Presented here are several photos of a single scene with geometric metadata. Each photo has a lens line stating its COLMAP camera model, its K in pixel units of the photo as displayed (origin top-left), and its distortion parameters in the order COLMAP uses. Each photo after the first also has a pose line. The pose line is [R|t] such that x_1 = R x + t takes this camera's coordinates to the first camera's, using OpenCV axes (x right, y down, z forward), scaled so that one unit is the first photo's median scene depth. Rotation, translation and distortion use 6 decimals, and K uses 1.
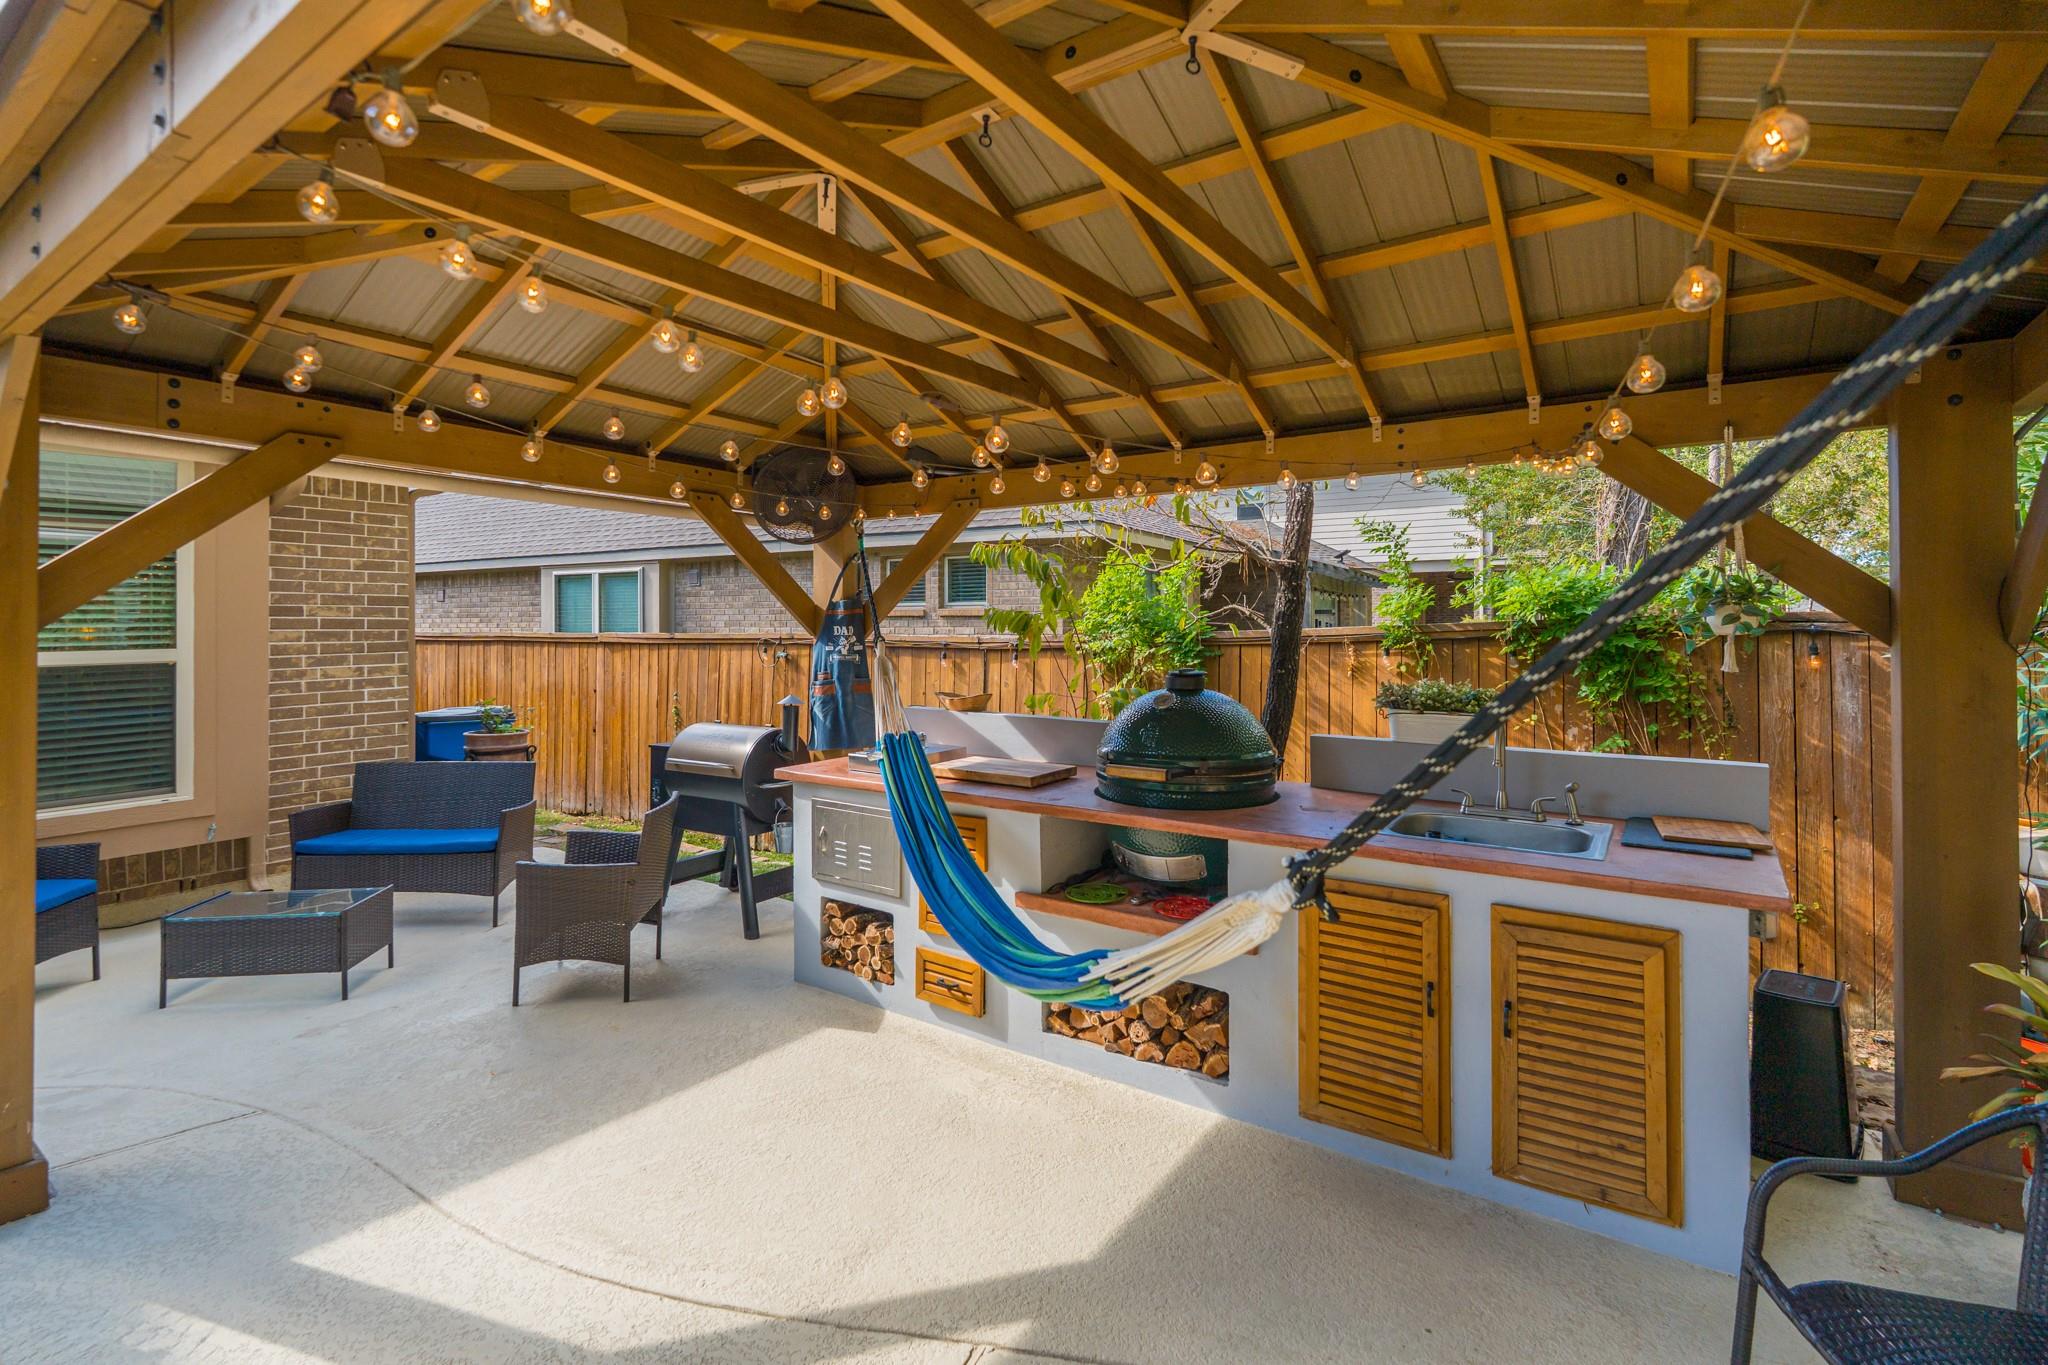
lens RADIAL K [[962.9, 0, 973.8], [0, 962.9, 626.1], [0, 0, 1]] dist [-0.012103, 0.000879]
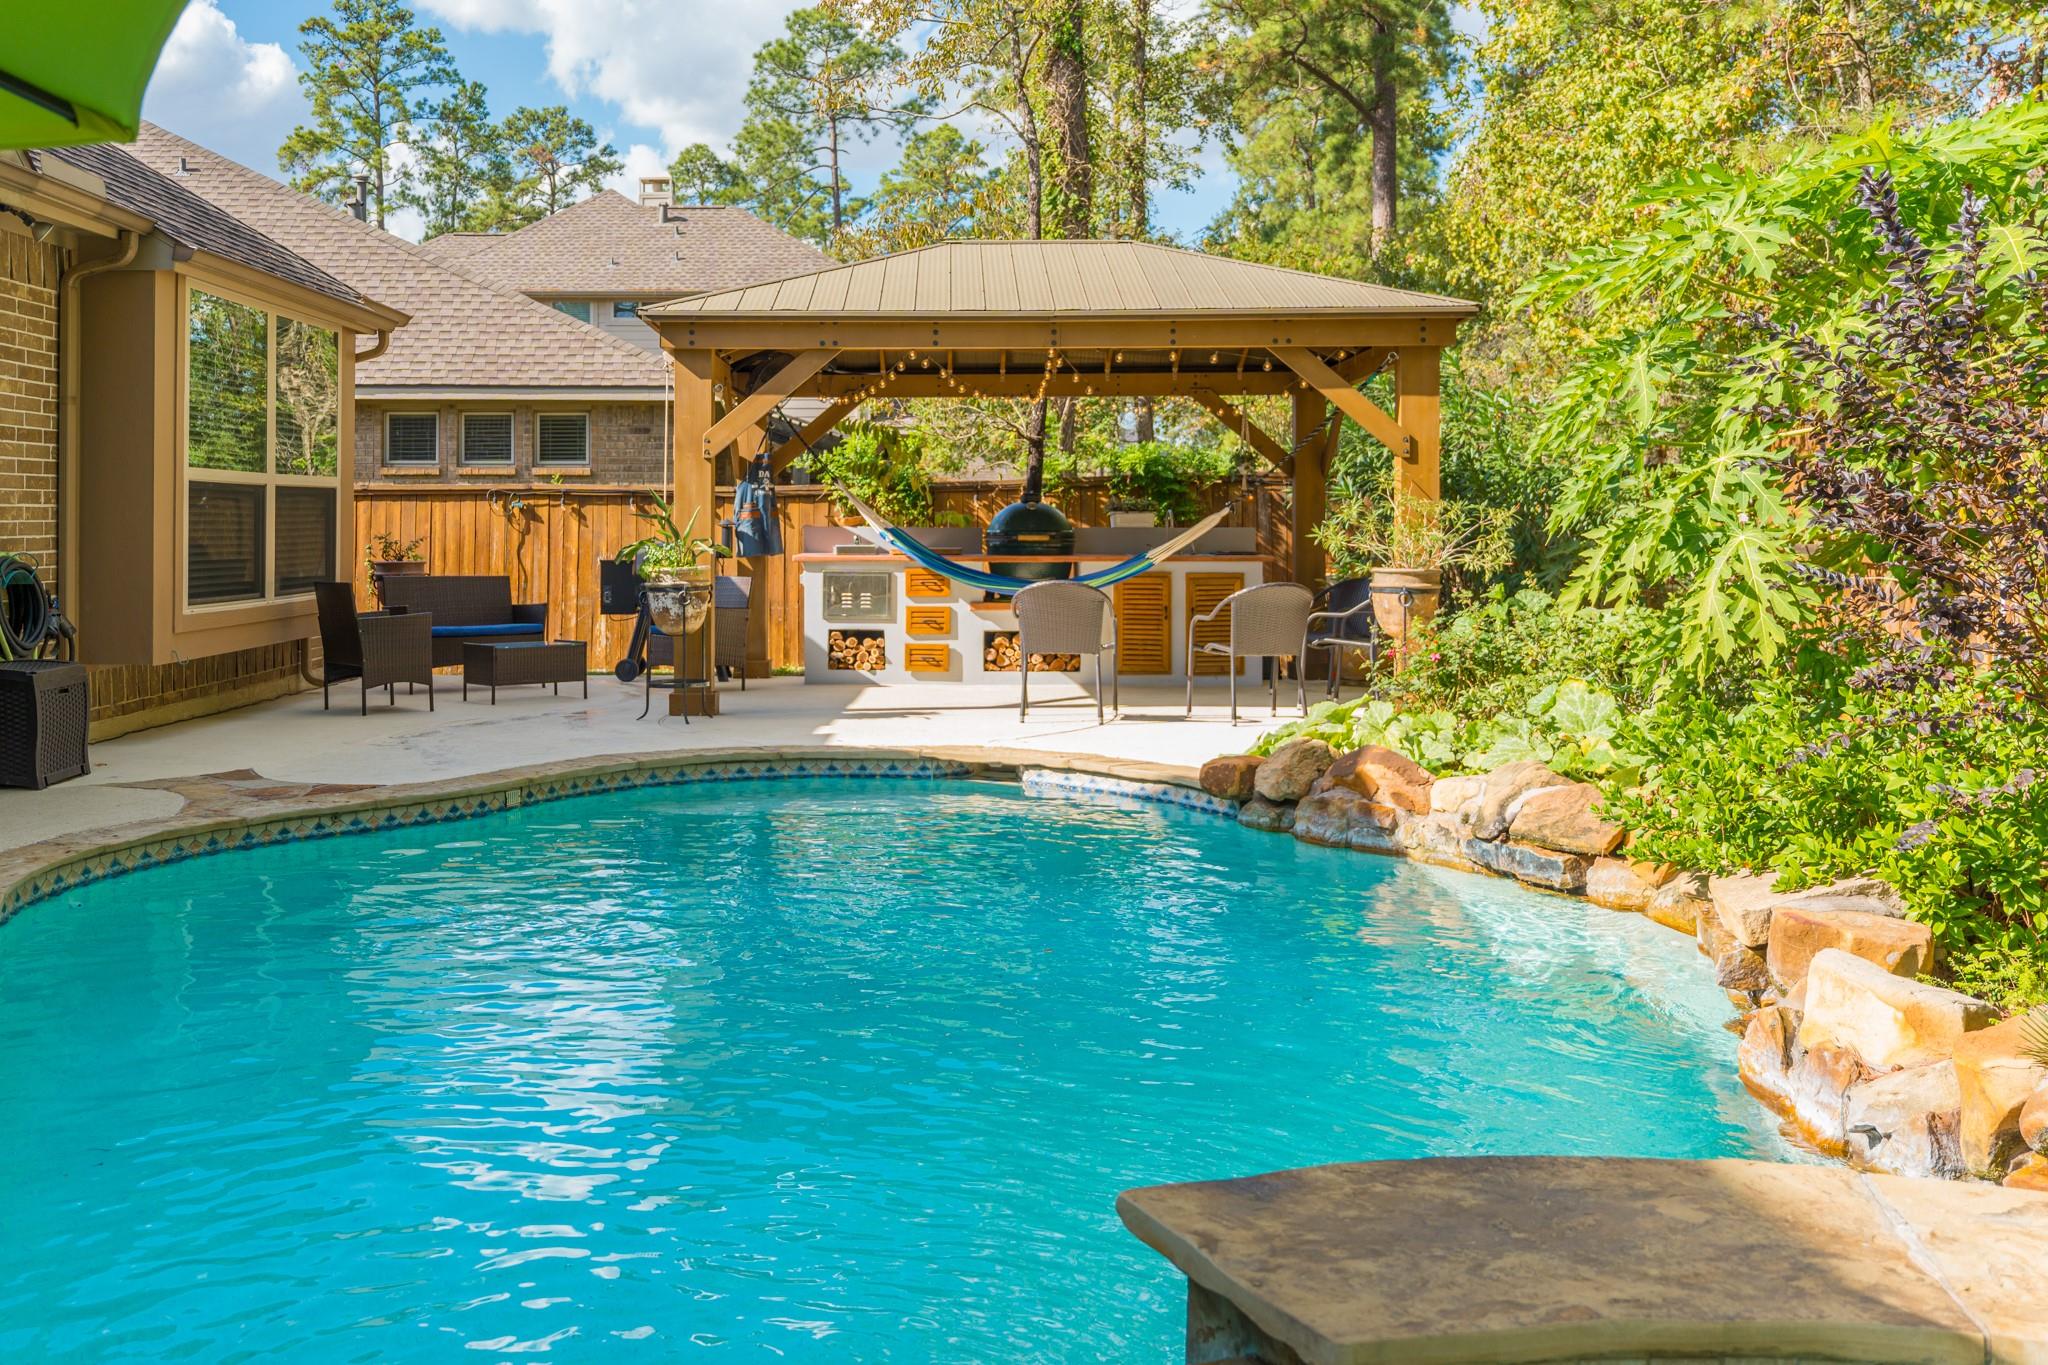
lens RADIAL K [[1847.1, 0, 924.6], [0, 1847.1, 536.0], [0, 0, 1]] dist [0.002613, 0.001616]
pose [[0.804202, 0.004595, 0.594338, -1.952516], [-0.001429, 0.999982, -0.005797, 0.138671], [-0.594354, 0.003813, 0.804194, -1.701044]]
